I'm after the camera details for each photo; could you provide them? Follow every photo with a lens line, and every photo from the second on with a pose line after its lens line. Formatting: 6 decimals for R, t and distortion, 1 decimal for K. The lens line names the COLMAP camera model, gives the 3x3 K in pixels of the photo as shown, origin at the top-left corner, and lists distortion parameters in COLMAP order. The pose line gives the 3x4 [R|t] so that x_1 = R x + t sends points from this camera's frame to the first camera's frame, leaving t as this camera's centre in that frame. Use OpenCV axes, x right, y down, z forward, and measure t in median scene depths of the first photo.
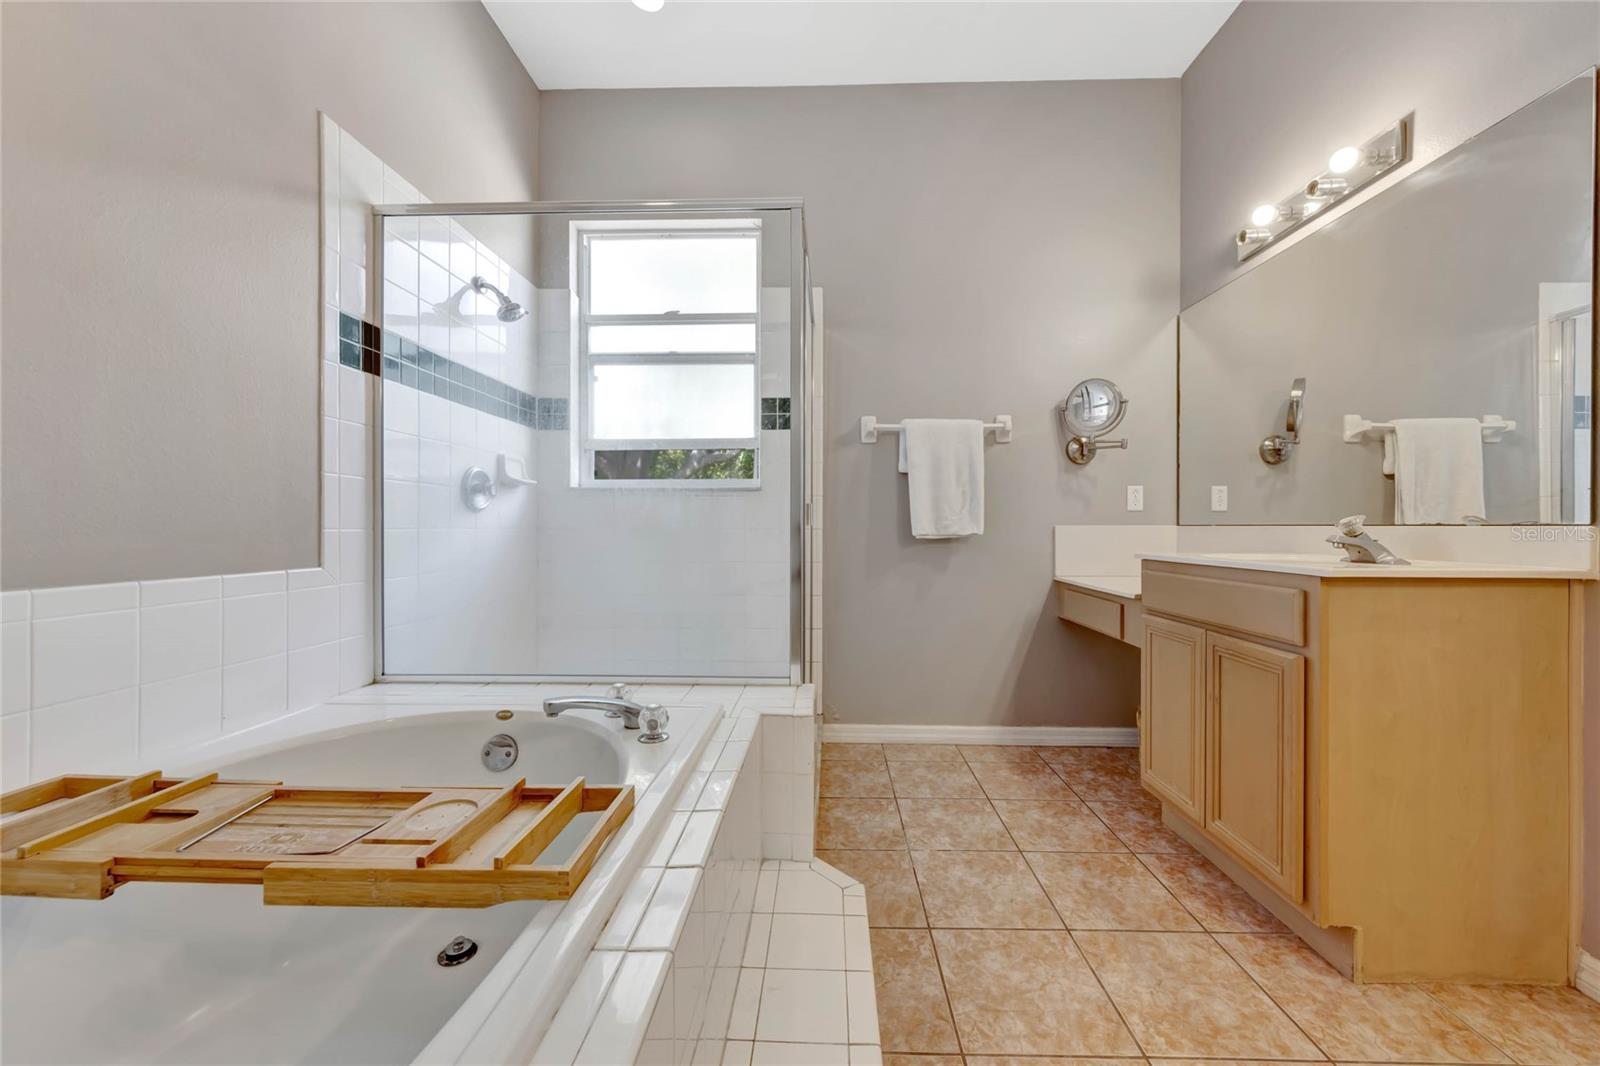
lens RADIAL K [[564.1, 0, 805.2], [0, 564.1, 528.2], [0, 0, 1]] dist [0.002907, 0.000070]
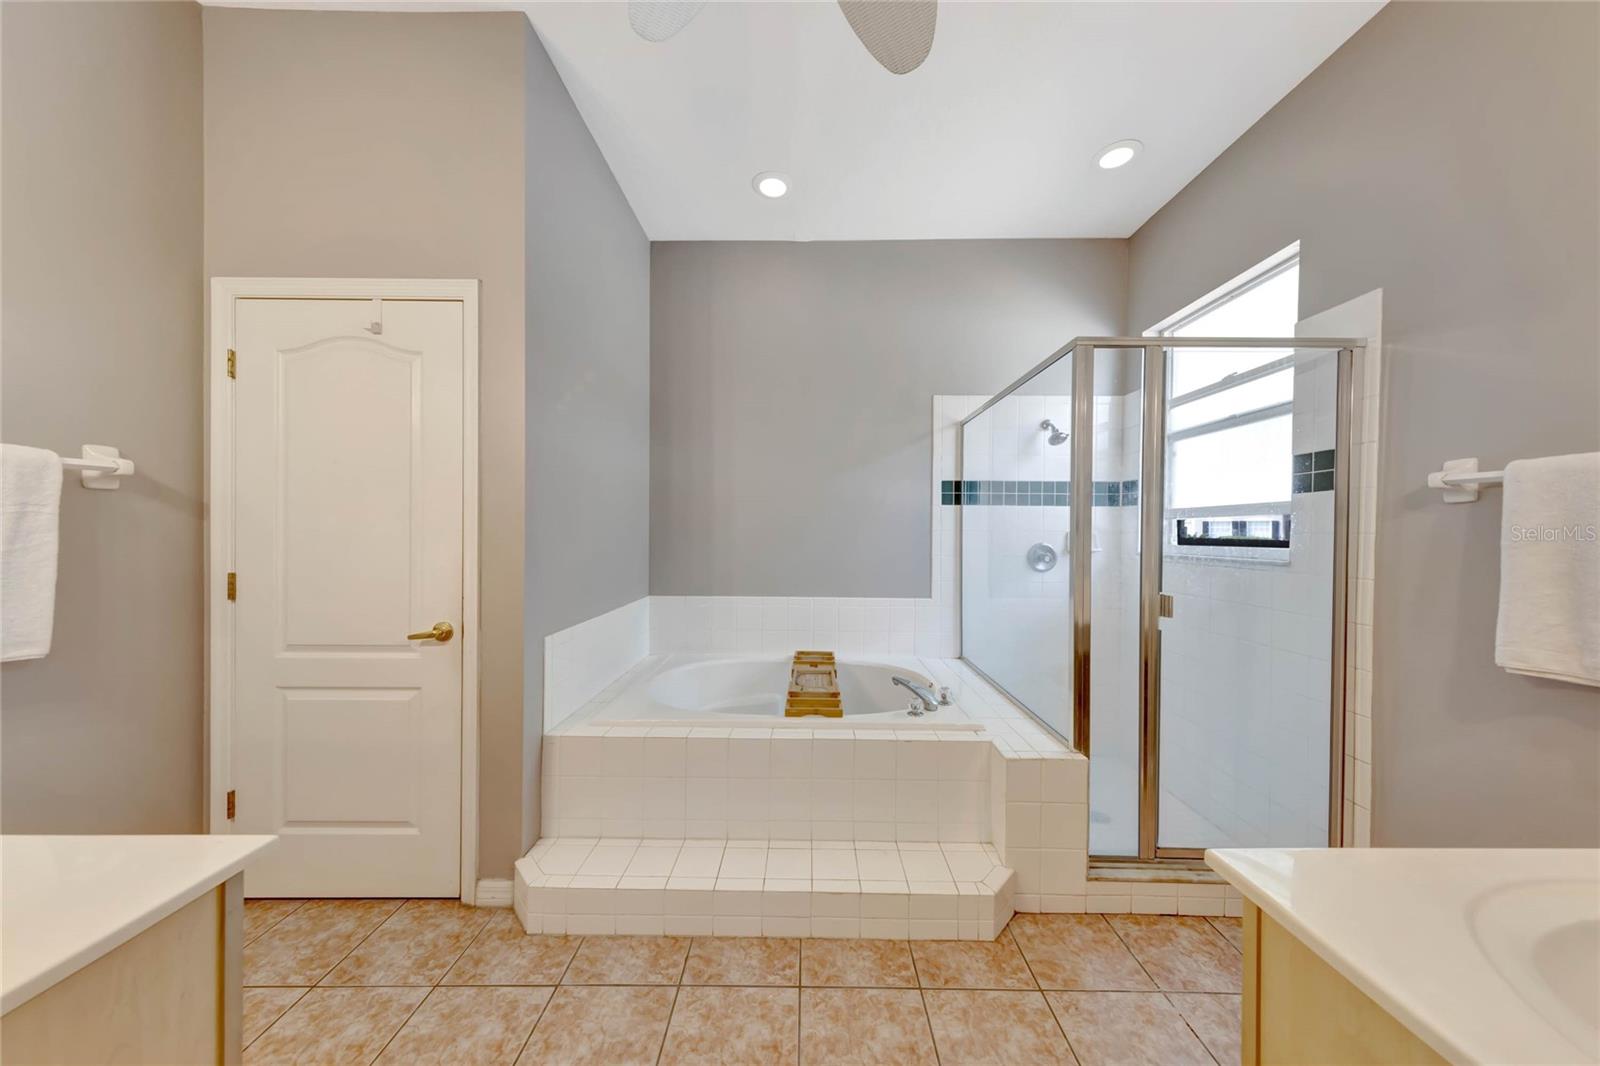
lens RADIAL K [[498.8, 0, 810.4], [0, 498.8, 535.1], [0, 0, 1]] dist [0.002296, 0.000169]
pose [[0.038394, 0.007724, -0.999233, 0.637251], [-0.009912, 0.999924, 0.007349, -0.111745], [0.999214, 0.009622, 0.038468, 0.259674]]
